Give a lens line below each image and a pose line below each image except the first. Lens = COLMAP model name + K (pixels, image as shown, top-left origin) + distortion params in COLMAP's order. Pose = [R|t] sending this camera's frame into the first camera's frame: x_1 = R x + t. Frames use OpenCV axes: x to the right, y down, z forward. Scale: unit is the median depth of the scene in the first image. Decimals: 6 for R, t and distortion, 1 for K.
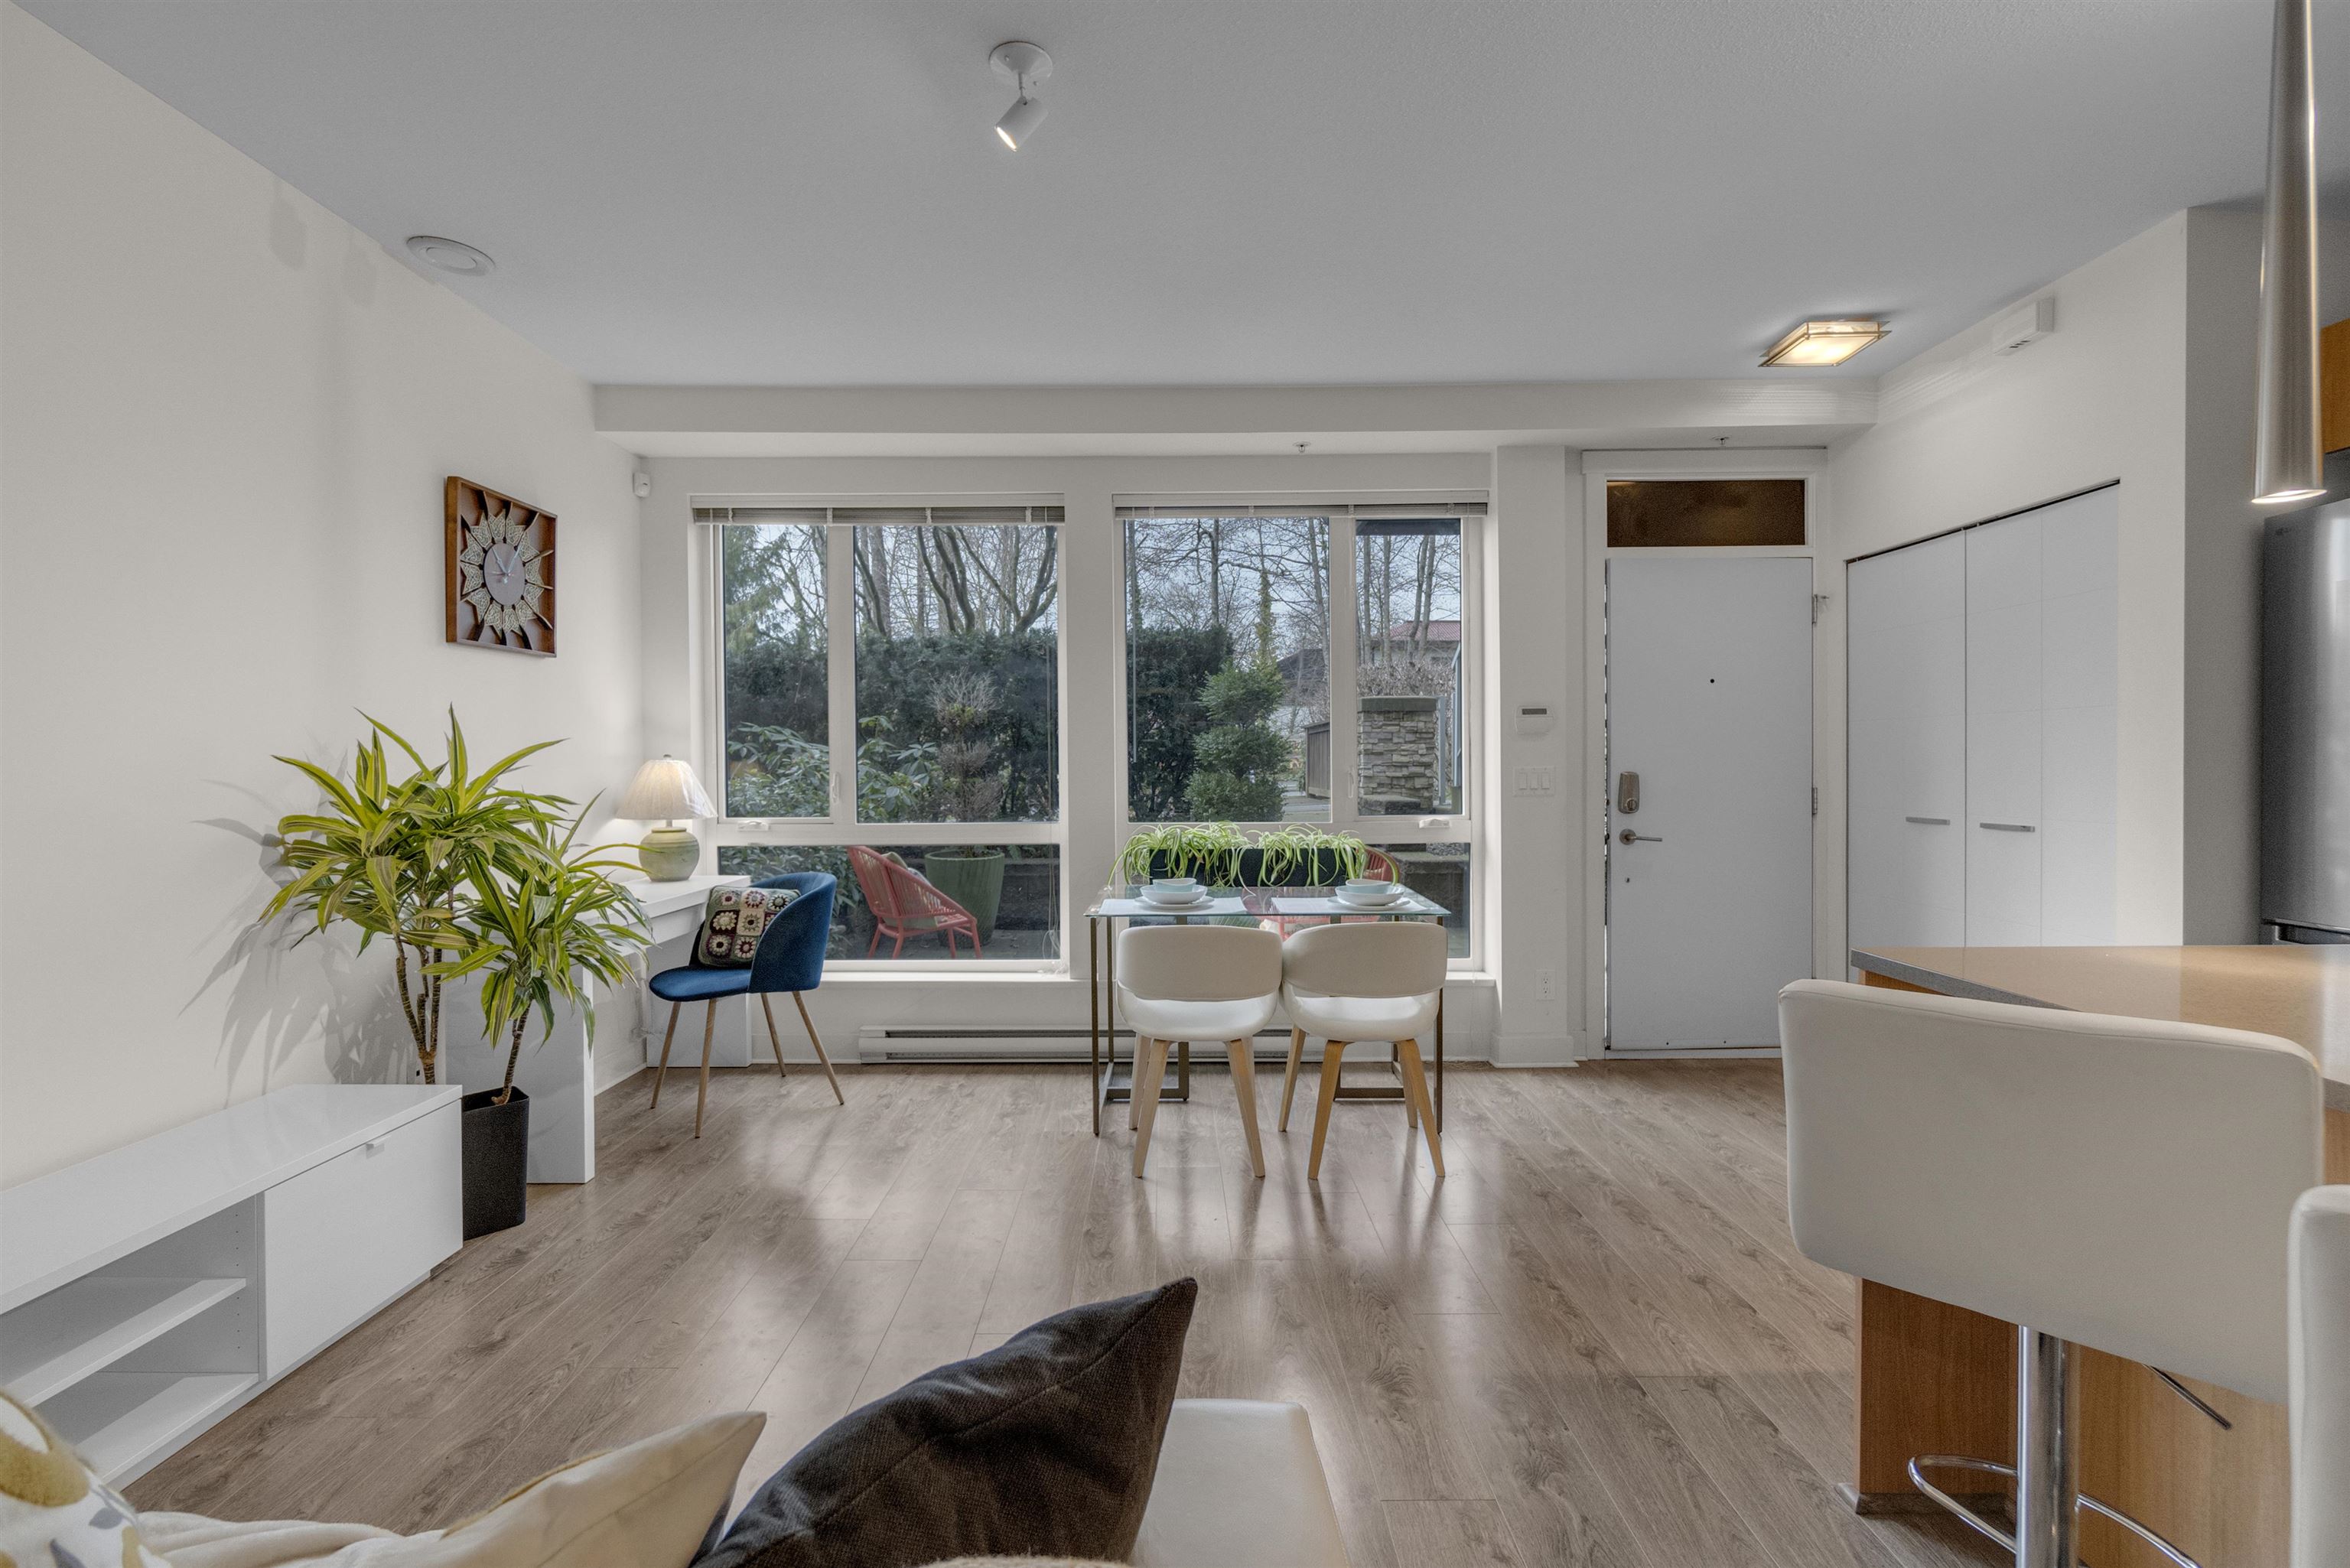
lens RADIAL K [[1018.0, 0, 1164.4], [0, 1018.0, 776.5], [0, 0, 1]] dist [0.000045, 0.000015]
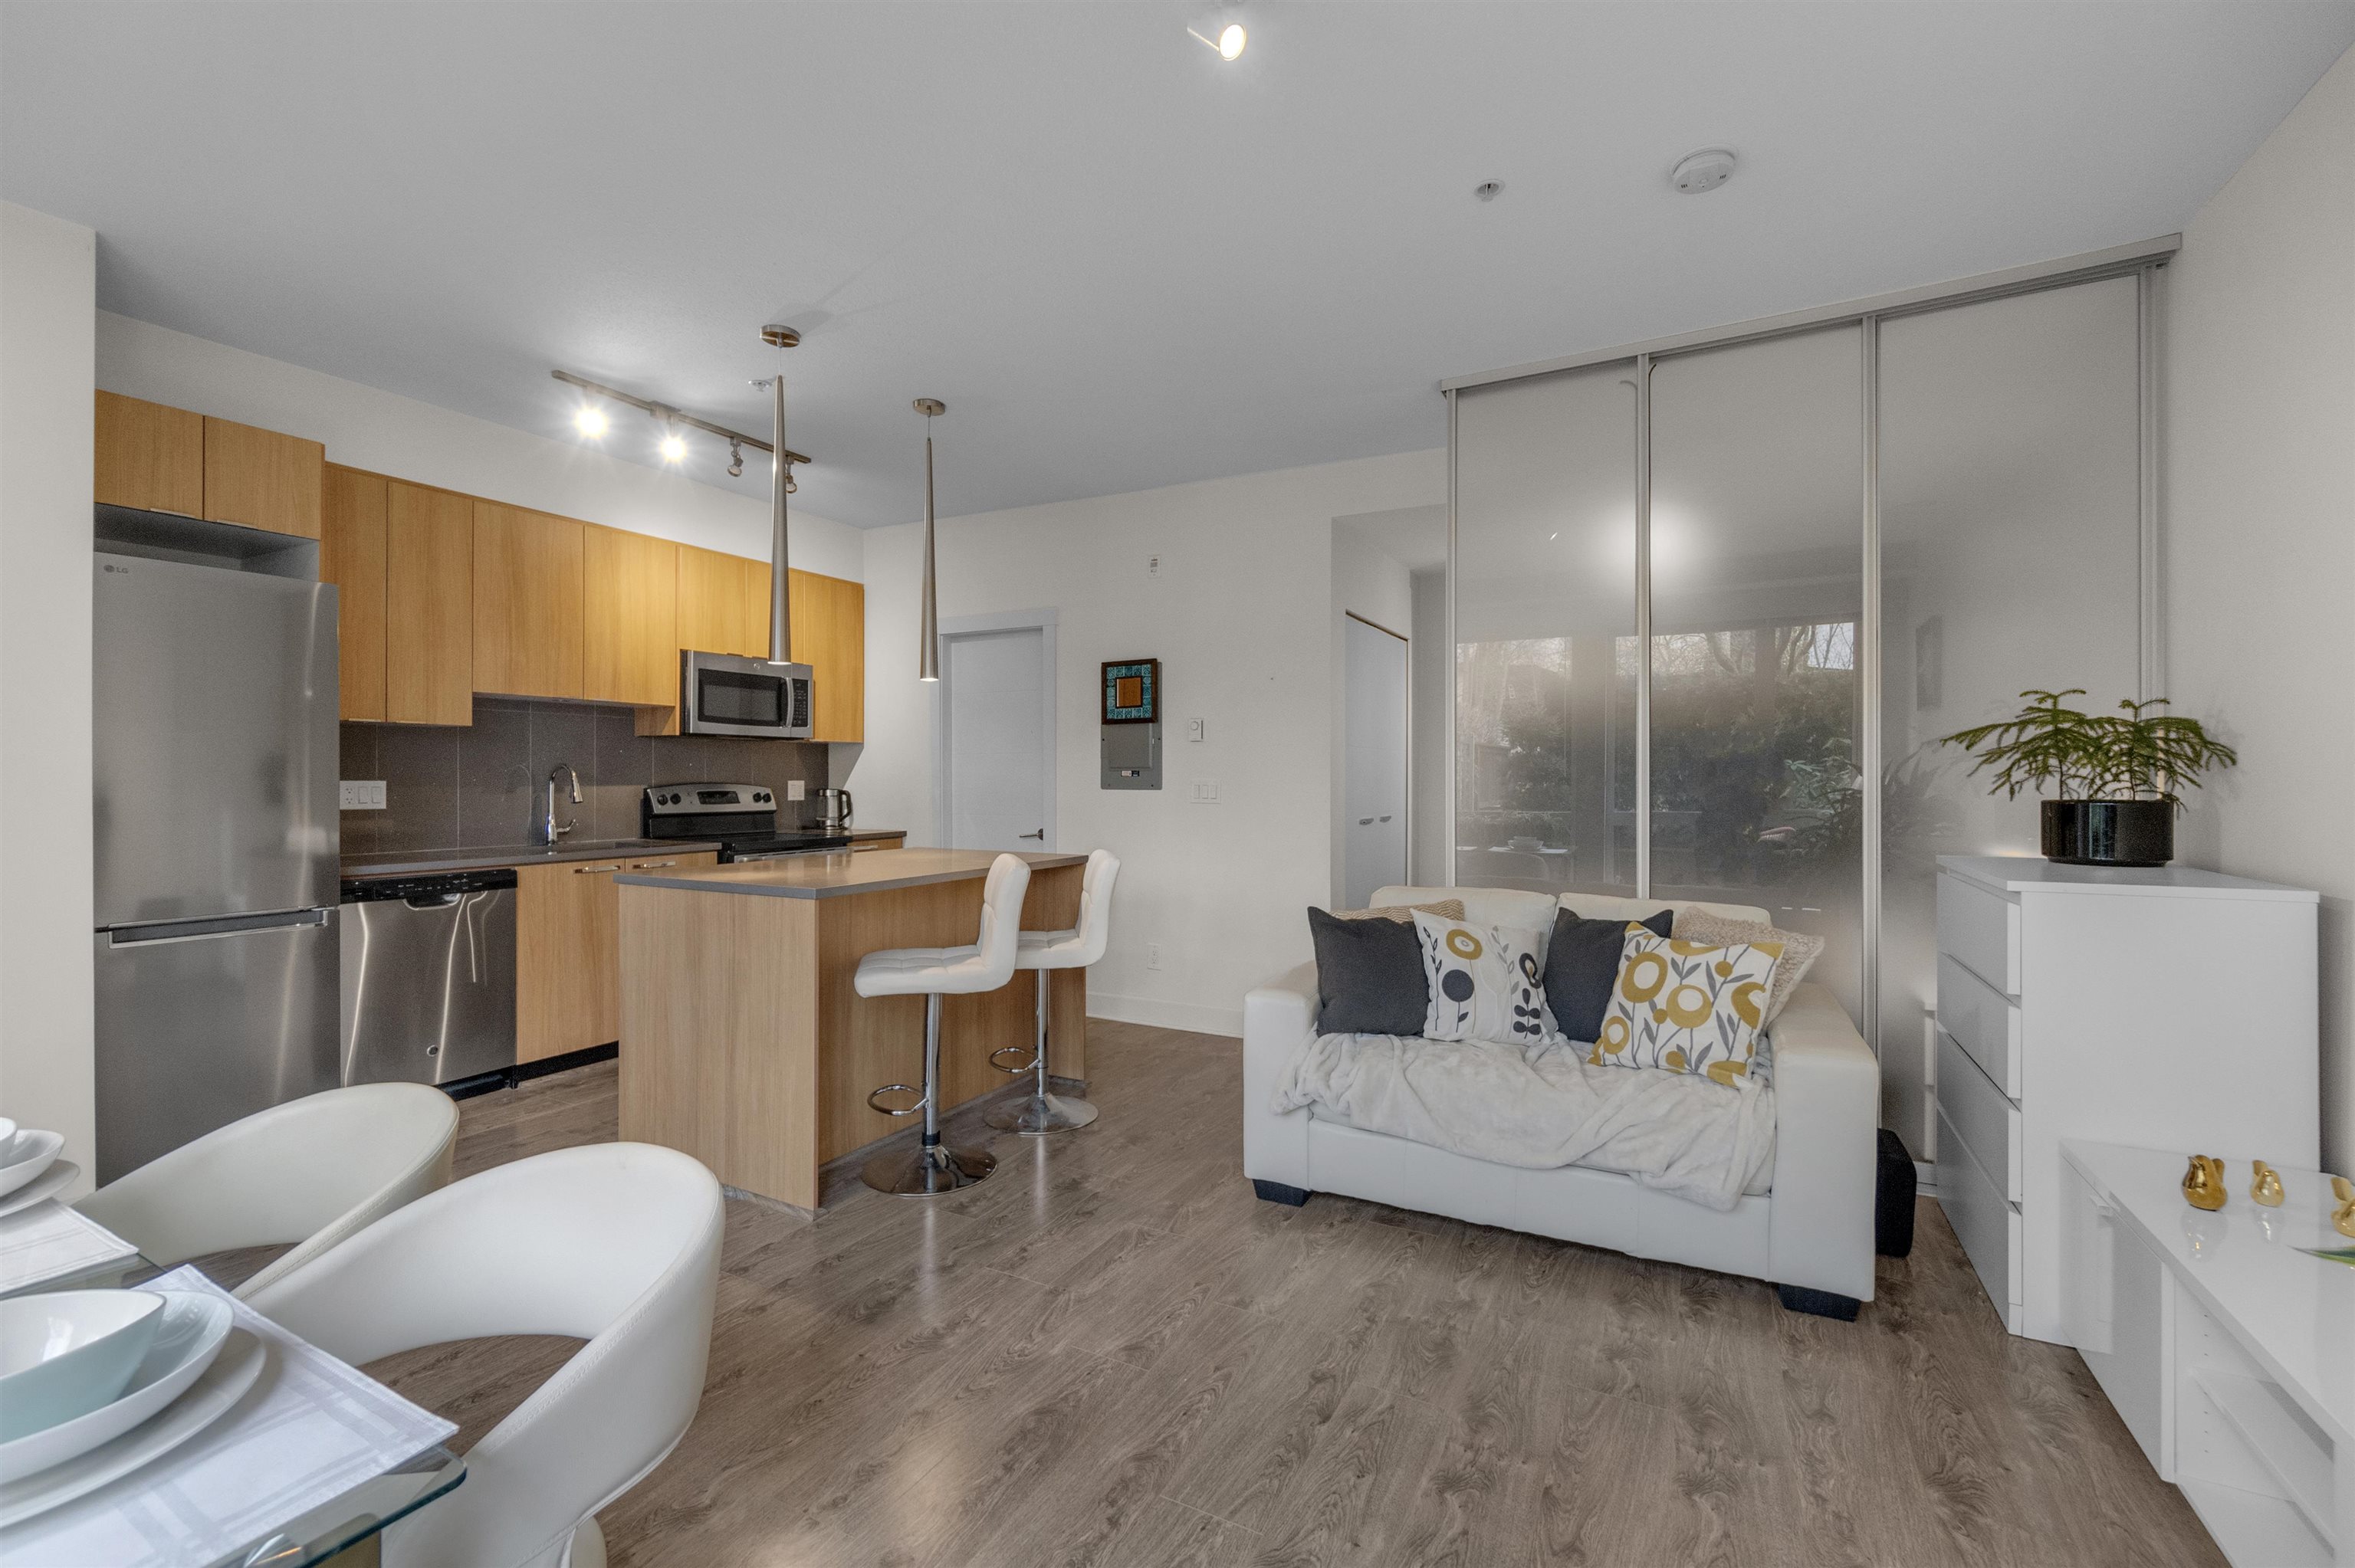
lens RADIAL K [[1005.4, 0, 1166.1], [0, 1005.4, 781.1], [0, 0, 1]] dist [-0.008683, -0.000072]
pose [[-0.881396, 0.002971, 0.472369, -0.281247], [0.009891, 0.999877, 0.012166, -0.010980], [-0.472275, 0.015395, -0.881317, 0.994002]]
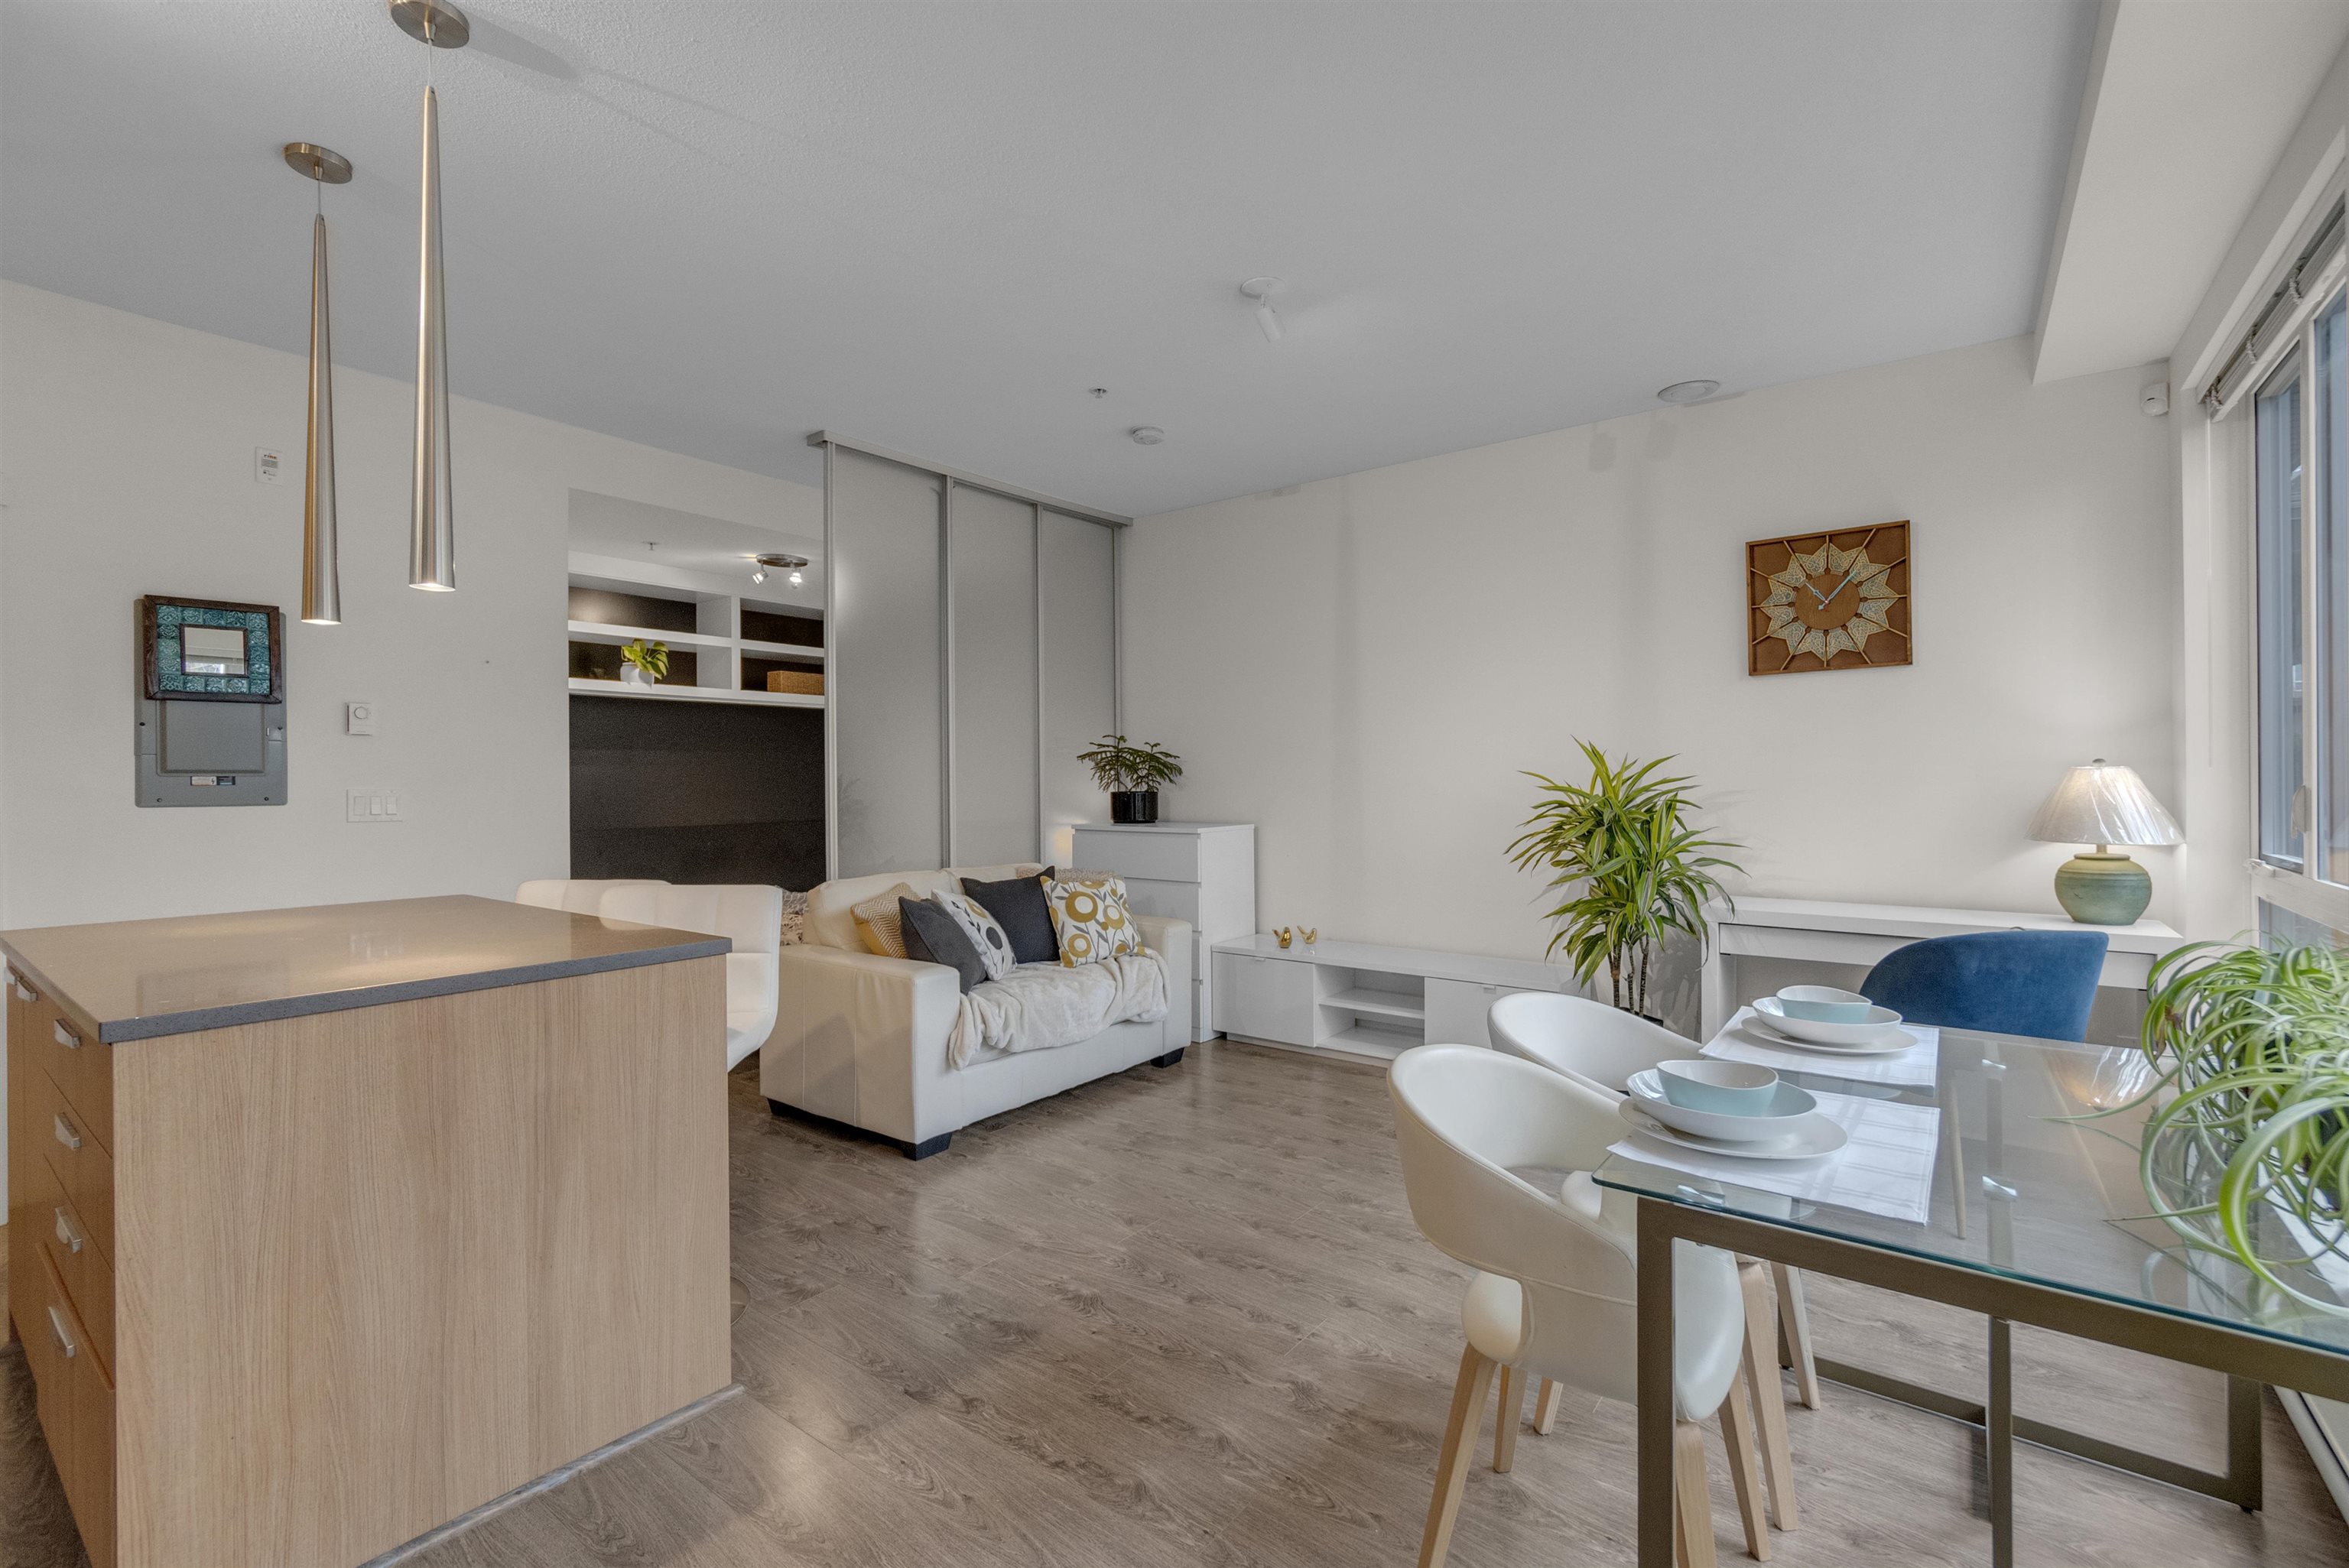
lens RADIAL K [[1021.0, 0, 1154.4], [0, 1021.0, 780.7], [0, 0, 1]] dist [-0.003989, 0.000296]
pose [[-0.613673, 0.009969, -0.789497, 0.603598], [0.000197, 0.999922, 0.012473, -0.016133], [0.789560, 0.007498, -0.613627, 0.978588]]
